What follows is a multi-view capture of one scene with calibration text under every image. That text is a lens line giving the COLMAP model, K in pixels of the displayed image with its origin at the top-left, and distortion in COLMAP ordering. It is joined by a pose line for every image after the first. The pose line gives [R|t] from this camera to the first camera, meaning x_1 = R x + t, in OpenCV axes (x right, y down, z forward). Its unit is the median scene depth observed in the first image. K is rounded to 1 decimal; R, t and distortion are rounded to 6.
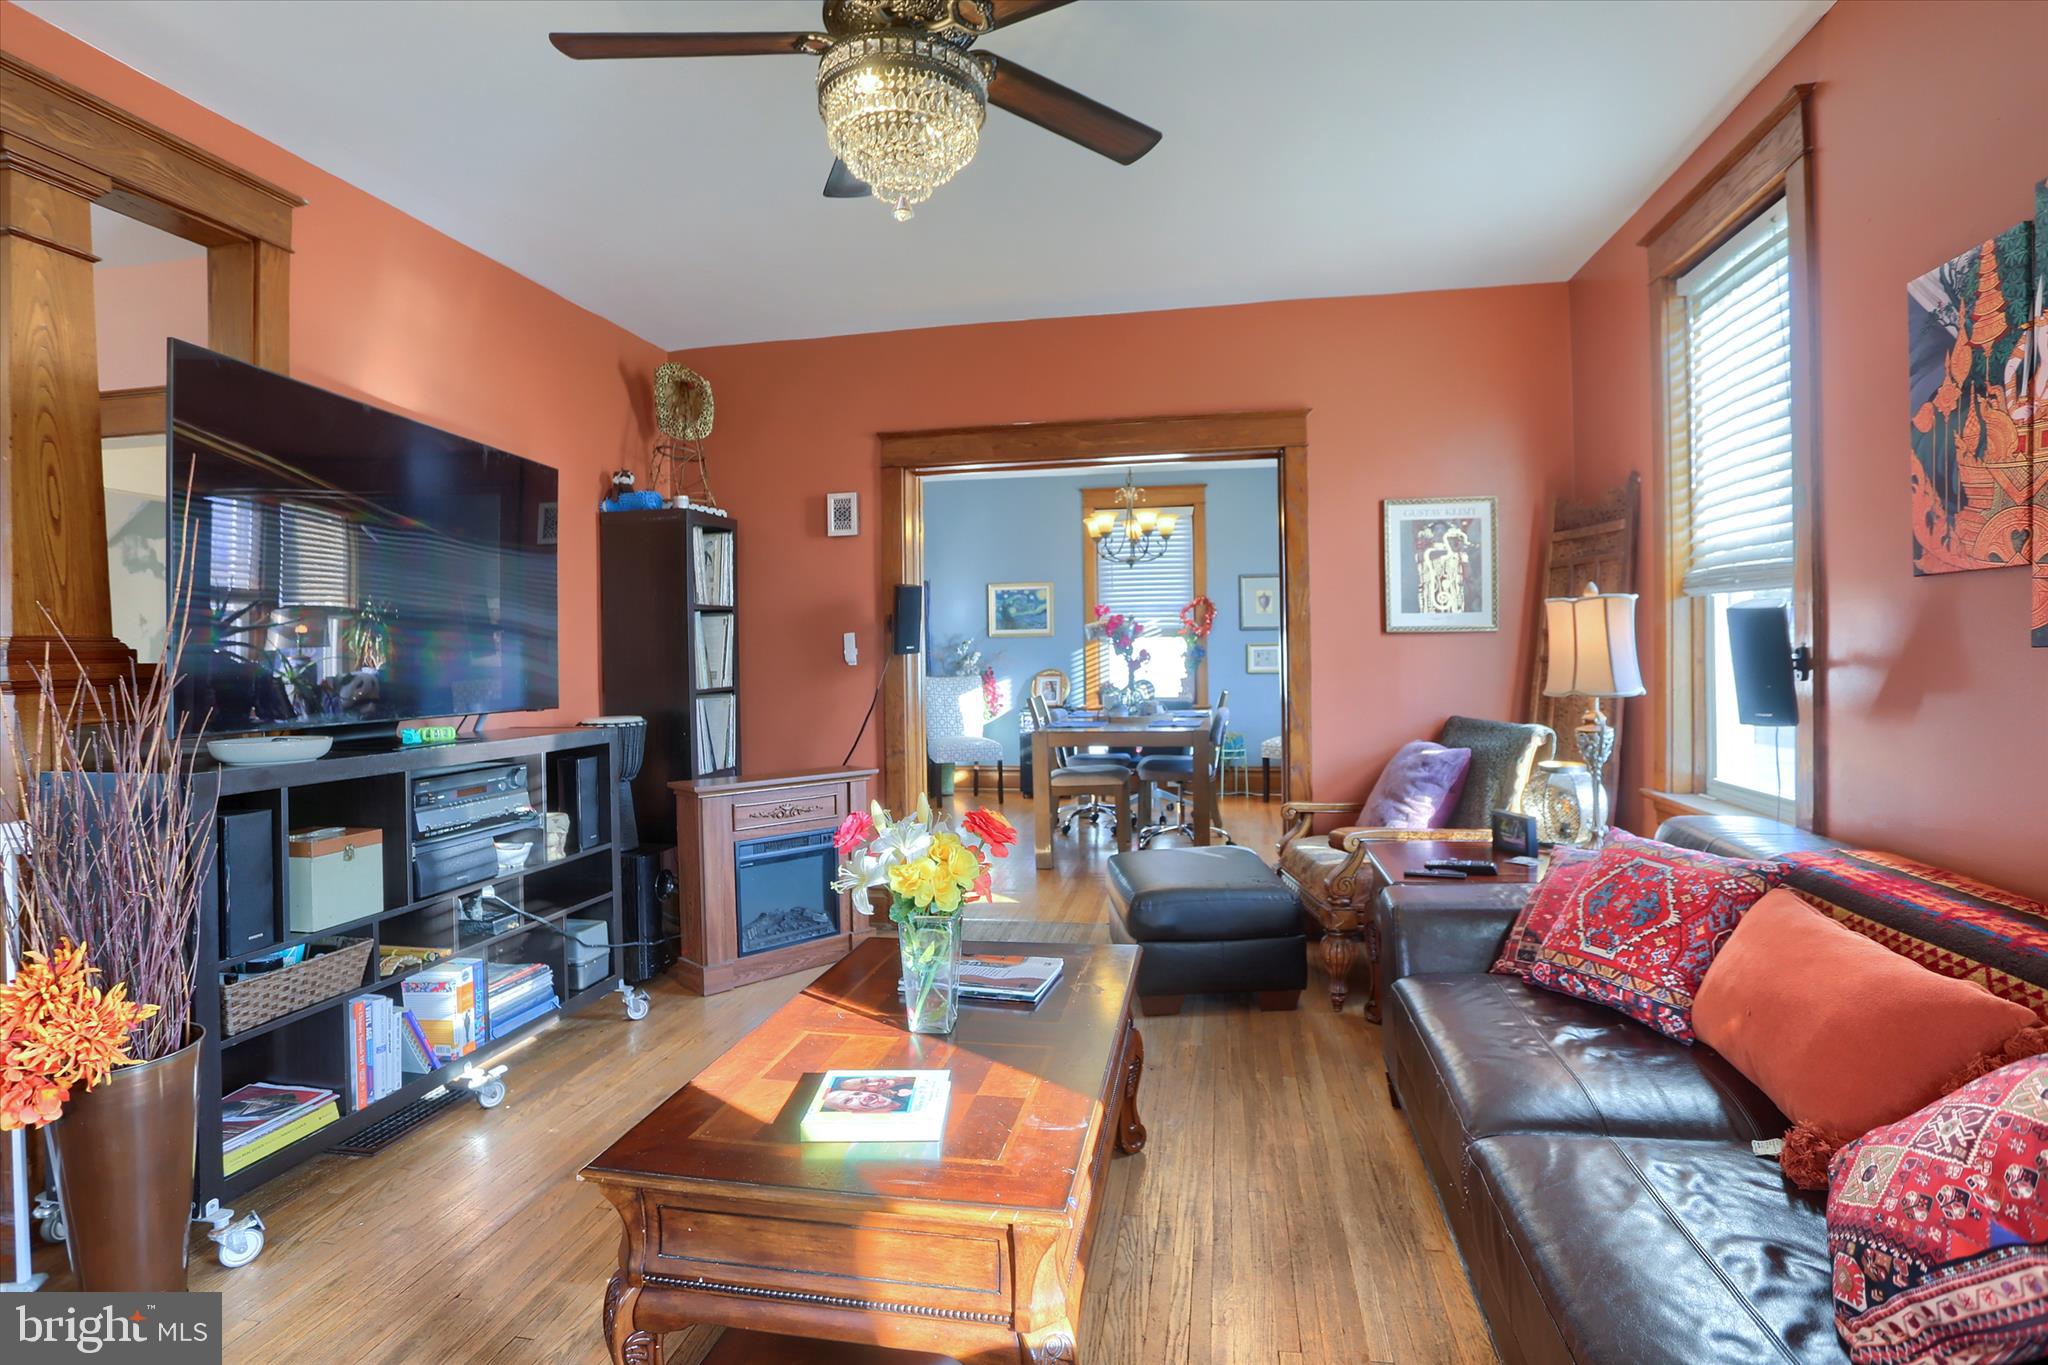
lens RADIAL K [[1045.2, 0, 997.3], [0, 1045.2, 657.9], [0, 0, 1]] dist [-0.048871, 0.021215]
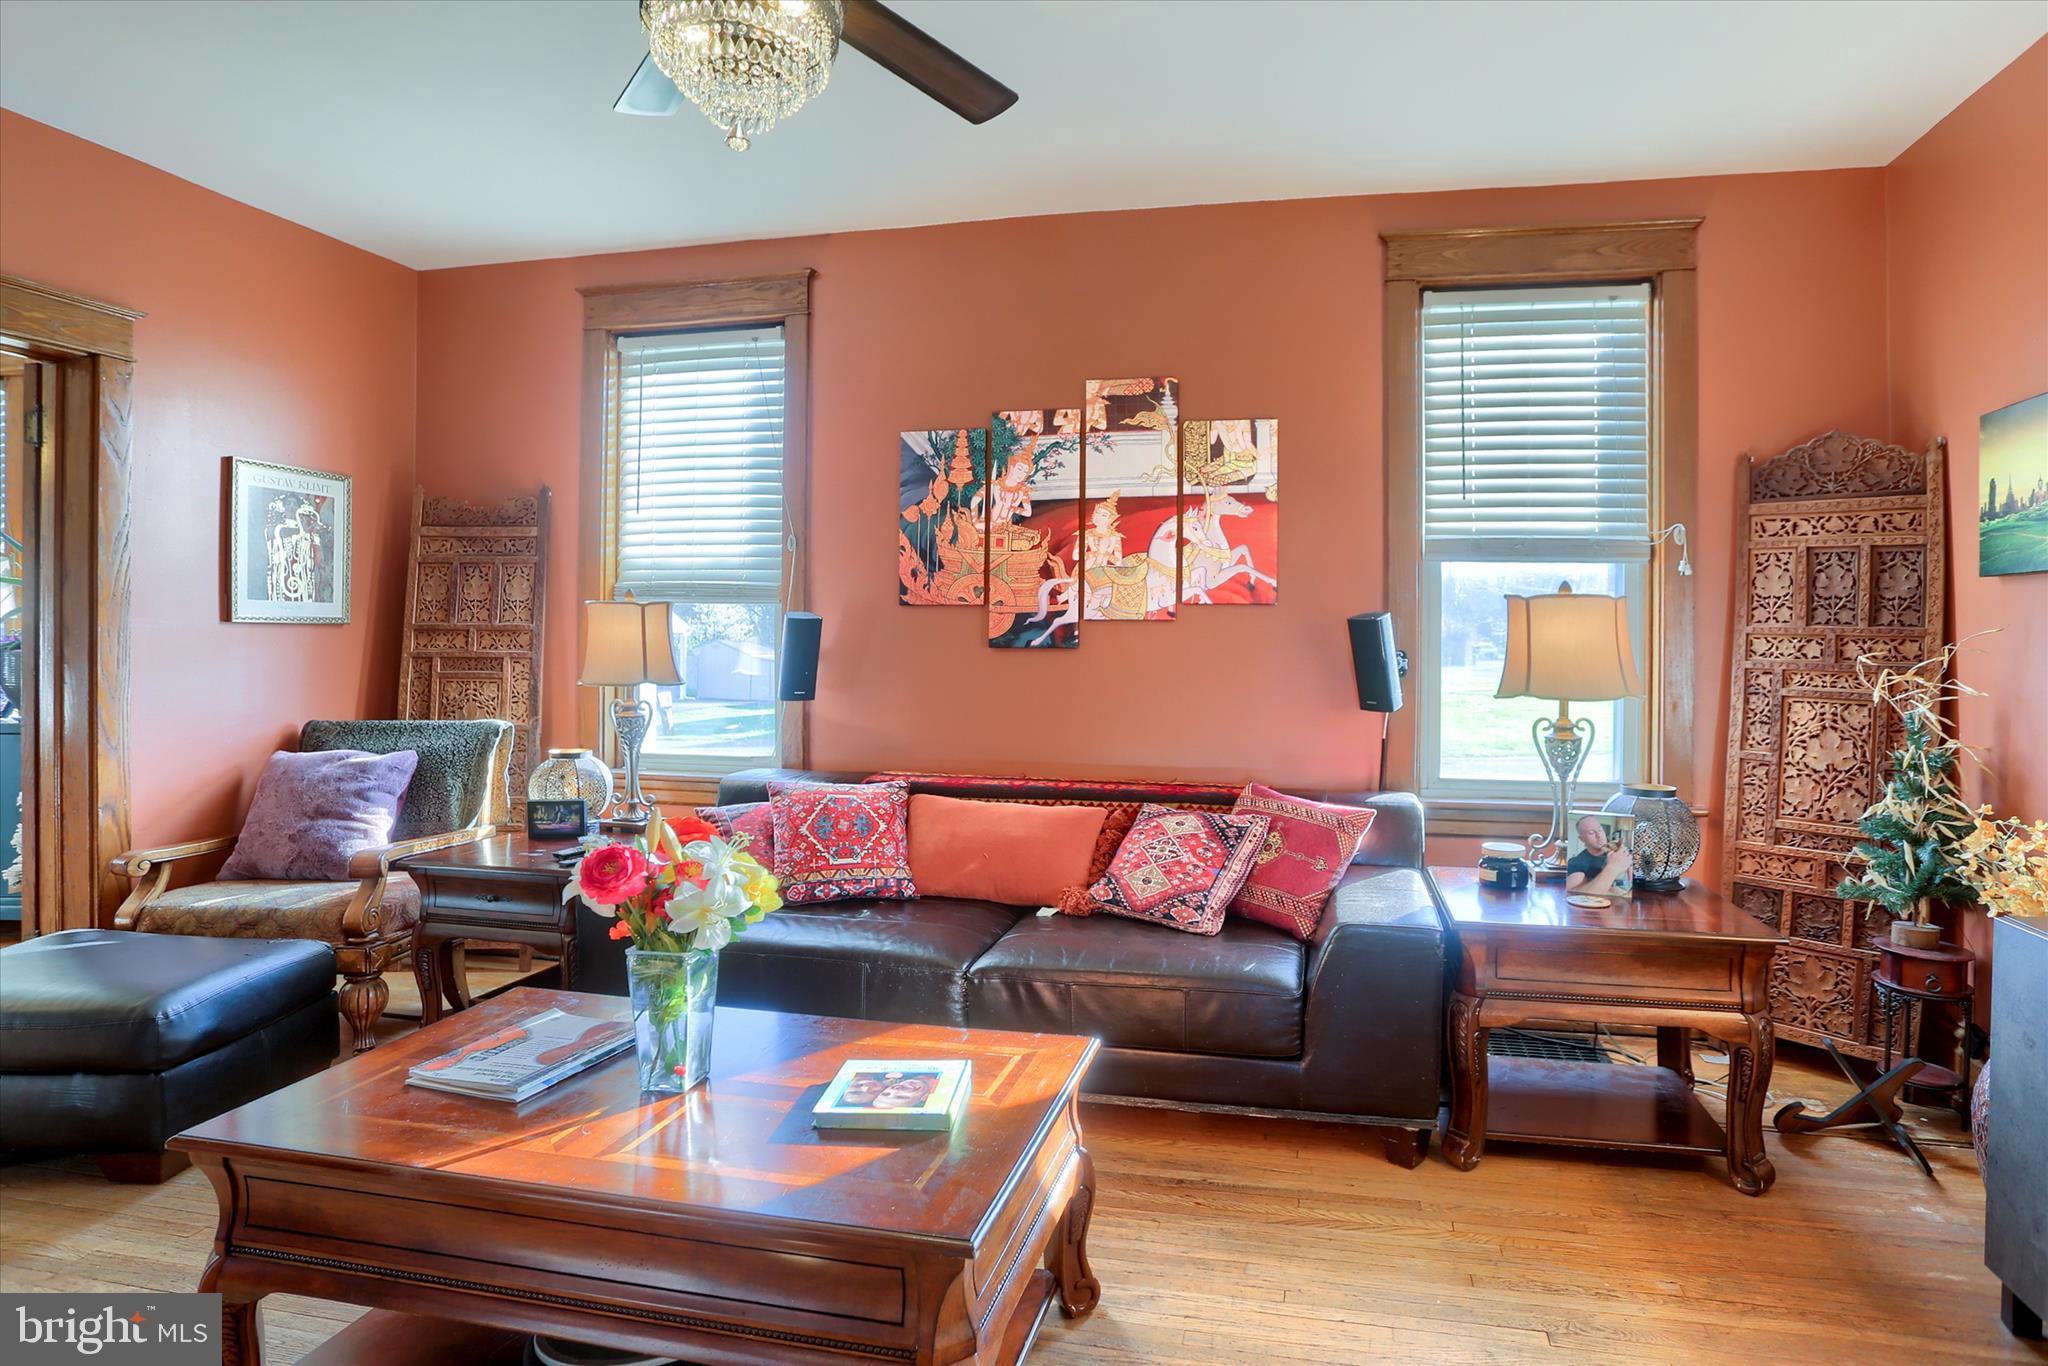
lens RADIAL K [[1174.7, 0, 1083.4], [0, 1174.7, 637.6], [0, 0, 1]] dist [-0.026891, -0.000087]
pose [[0.005821, 0.018727, 0.999808, -1.059171], [0.001512, 0.999823, -0.018736, 0.011206], [-0.999982, 0.001621, 0.005792, 0.690390]]
